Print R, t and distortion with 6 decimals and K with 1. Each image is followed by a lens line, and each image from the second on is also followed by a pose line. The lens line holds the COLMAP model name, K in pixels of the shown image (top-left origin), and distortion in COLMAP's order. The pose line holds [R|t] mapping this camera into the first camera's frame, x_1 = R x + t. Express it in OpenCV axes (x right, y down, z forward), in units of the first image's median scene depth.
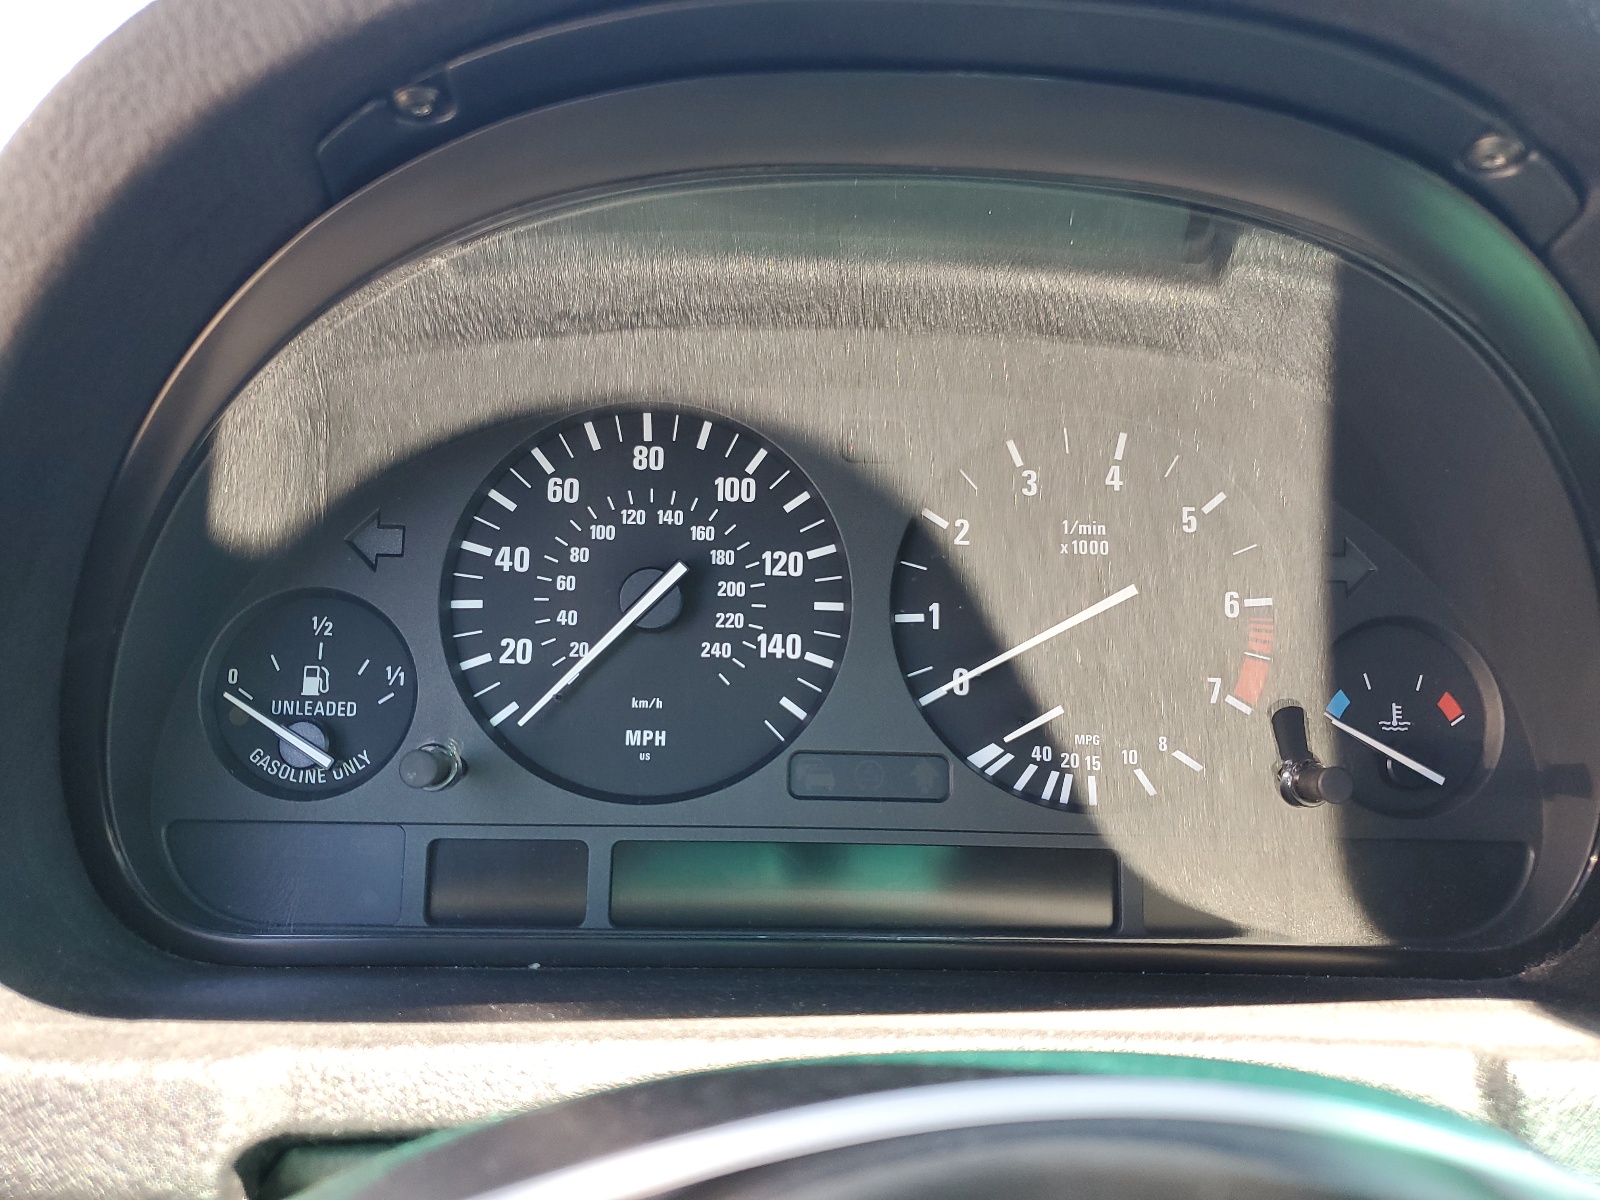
lens RADIAL K [[1203.7, 0, 803.1], [0, 1203.7, 599.8], [0, 0, 1]] dist [0.007713, 0.000480]
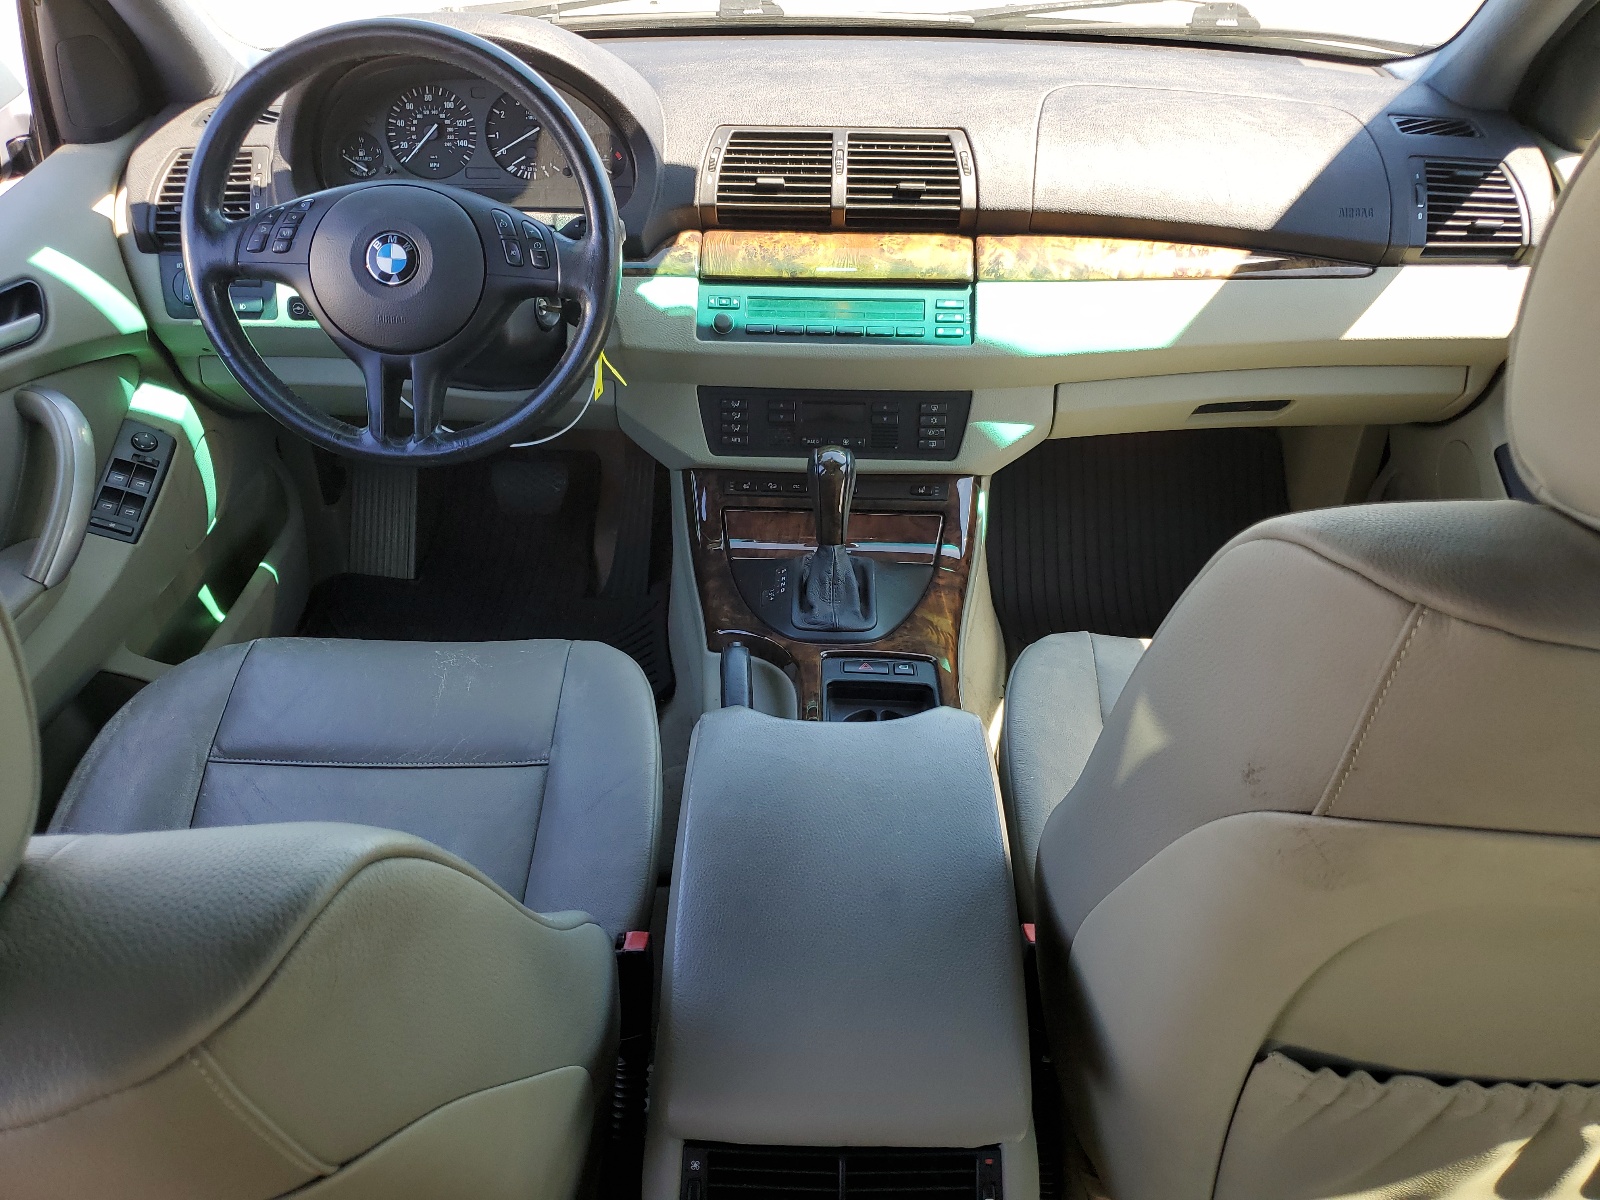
lens RADIAL K [[1200.5, 0, 799.4], [0, 1200.5, 604.7], [0, 0, 1]] dist [0.009624, 0.002676]
pose [[0.999703, -0.010919, -0.021793, 1.322088], [0.018406, 0.924293, 0.381240, -0.058175], [0.015981, -0.381528, 0.924219, -3.804267]]
